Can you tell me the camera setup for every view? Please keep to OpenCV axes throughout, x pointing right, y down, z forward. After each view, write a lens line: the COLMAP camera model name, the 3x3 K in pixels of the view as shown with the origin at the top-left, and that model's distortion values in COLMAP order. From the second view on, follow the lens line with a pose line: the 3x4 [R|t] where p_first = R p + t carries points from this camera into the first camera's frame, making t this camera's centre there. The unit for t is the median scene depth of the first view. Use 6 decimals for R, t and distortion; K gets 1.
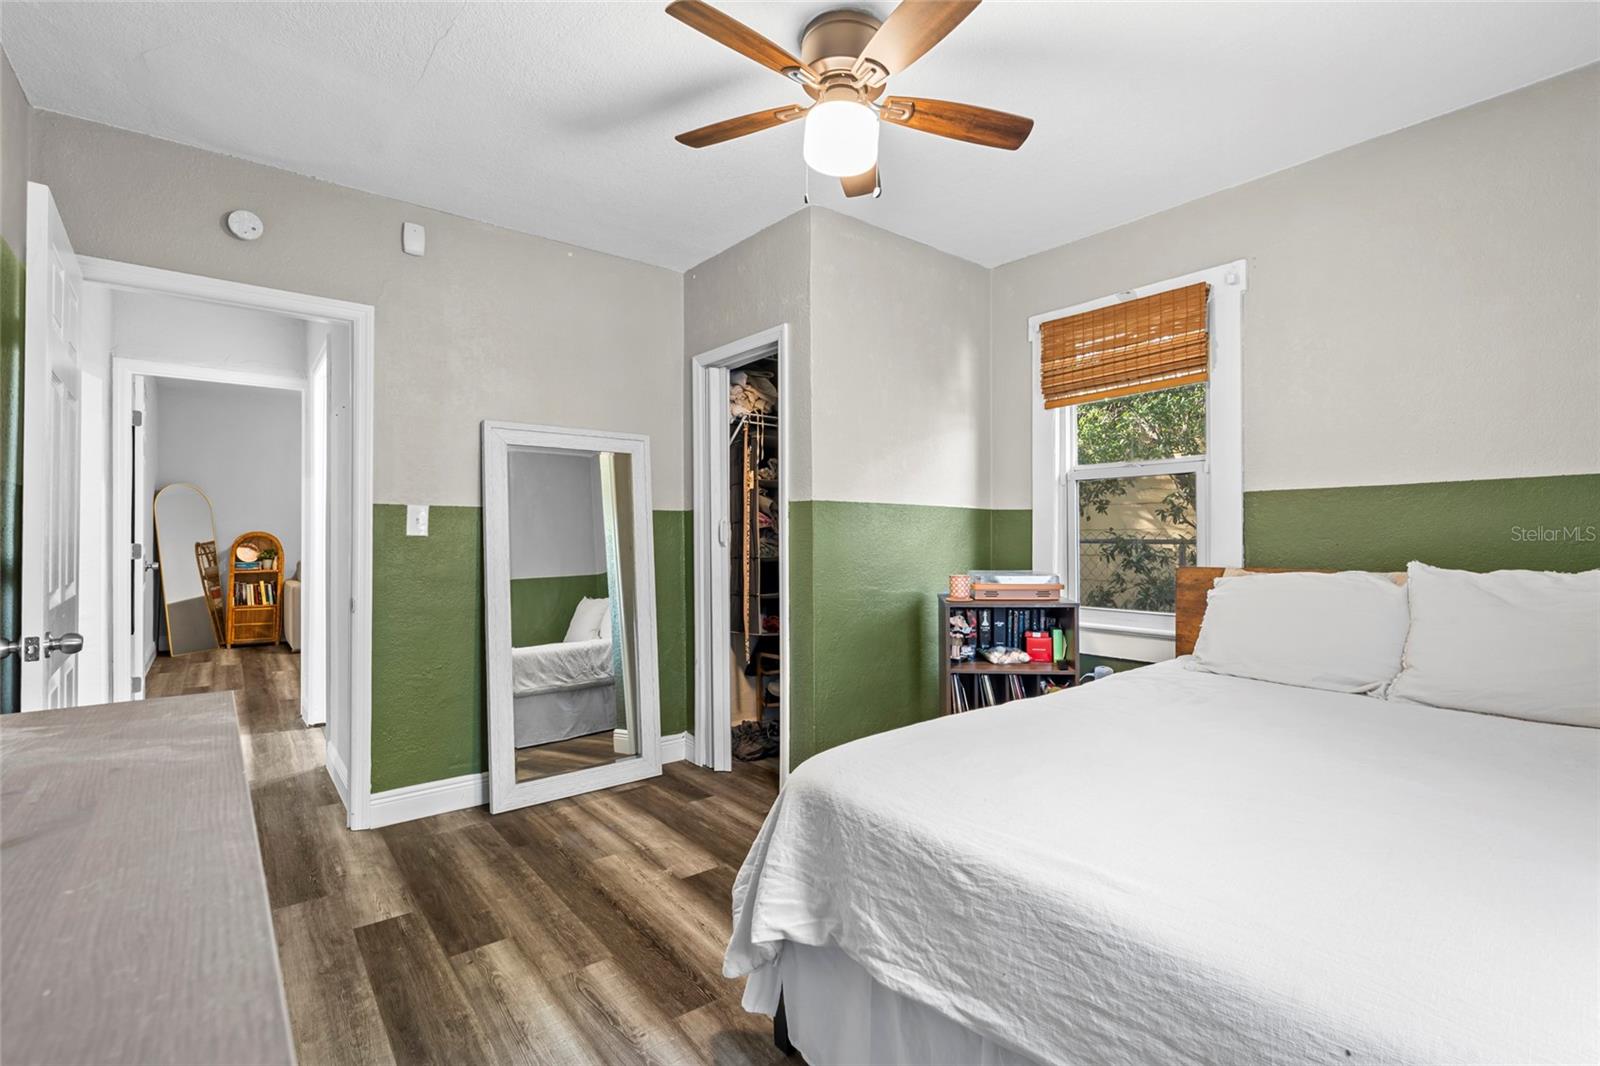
lens RADIAL K [[721.0, 0, 801.3], [0, 721.0, 529.5], [0, 0, 1]] dist [-0.007593, 0.000717]
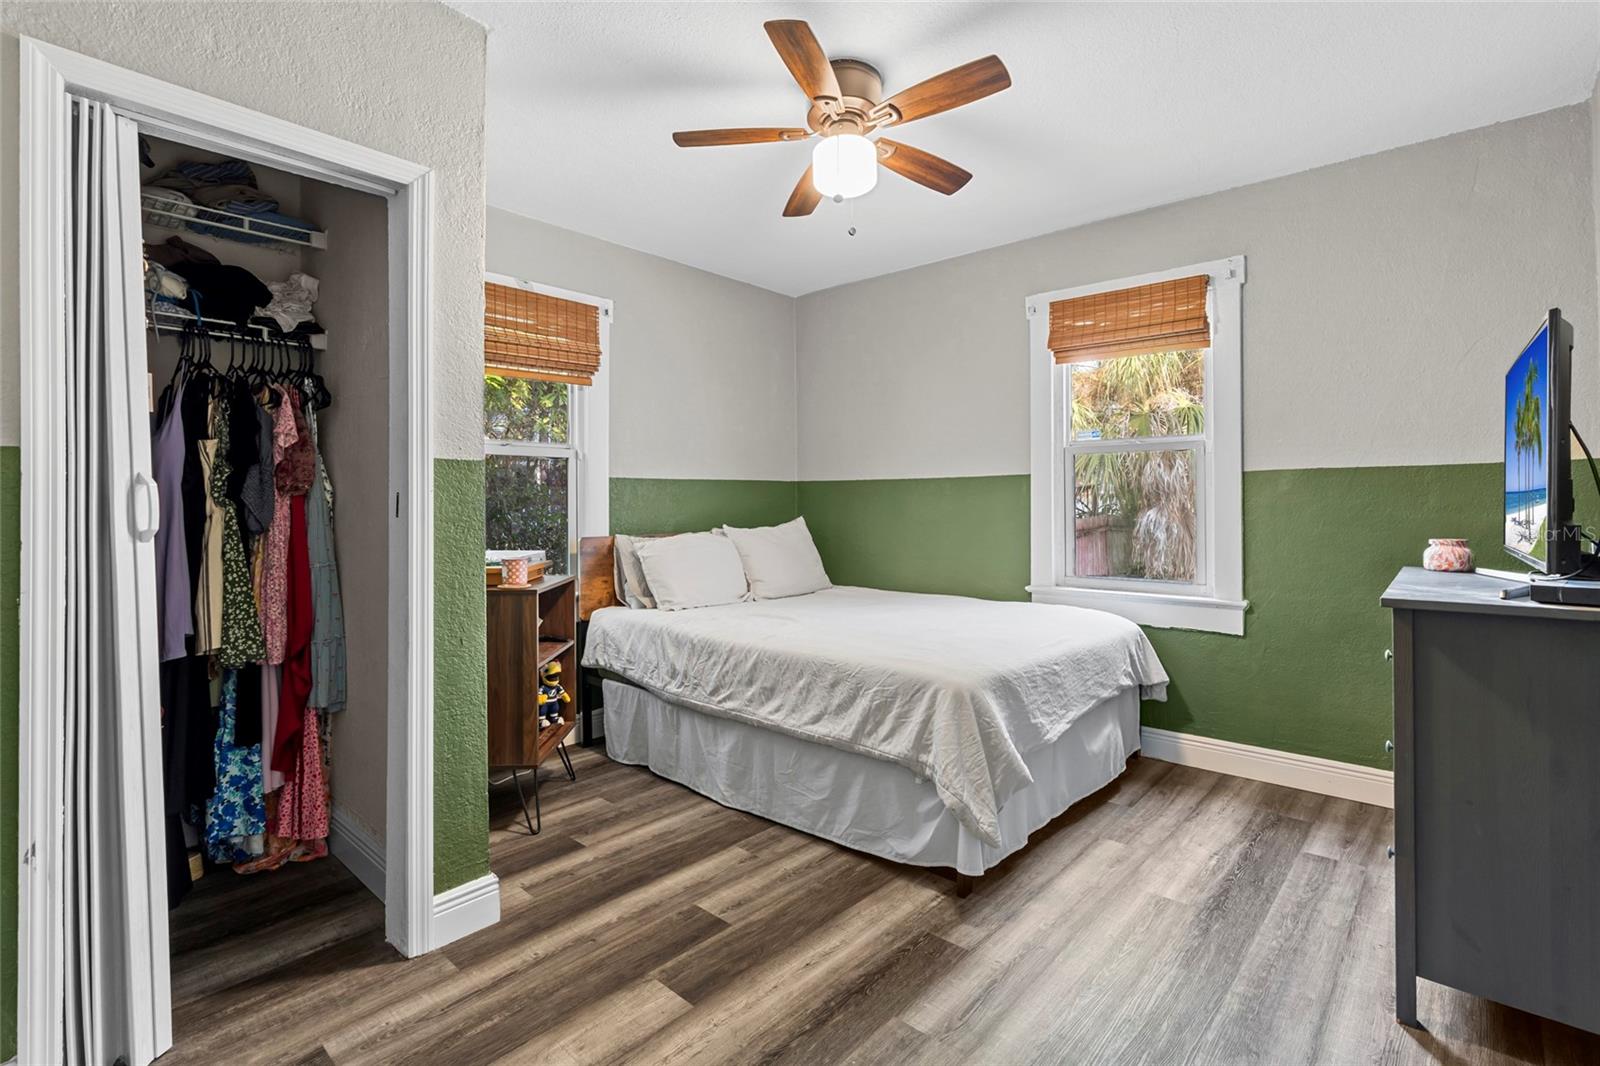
lens RADIAL K [[721.0, 0, 801.3], [0, 721.0, 529.5], [0, 0, 1]] dist [-0.007593, 0.000717]
pose [[-0.149336, -0.024110, 0.988493, -0.926892], [-0.002952, 0.999709, 0.023937, 0.008783], [-0.988782, 0.000657, -0.149364, 1.081762]]
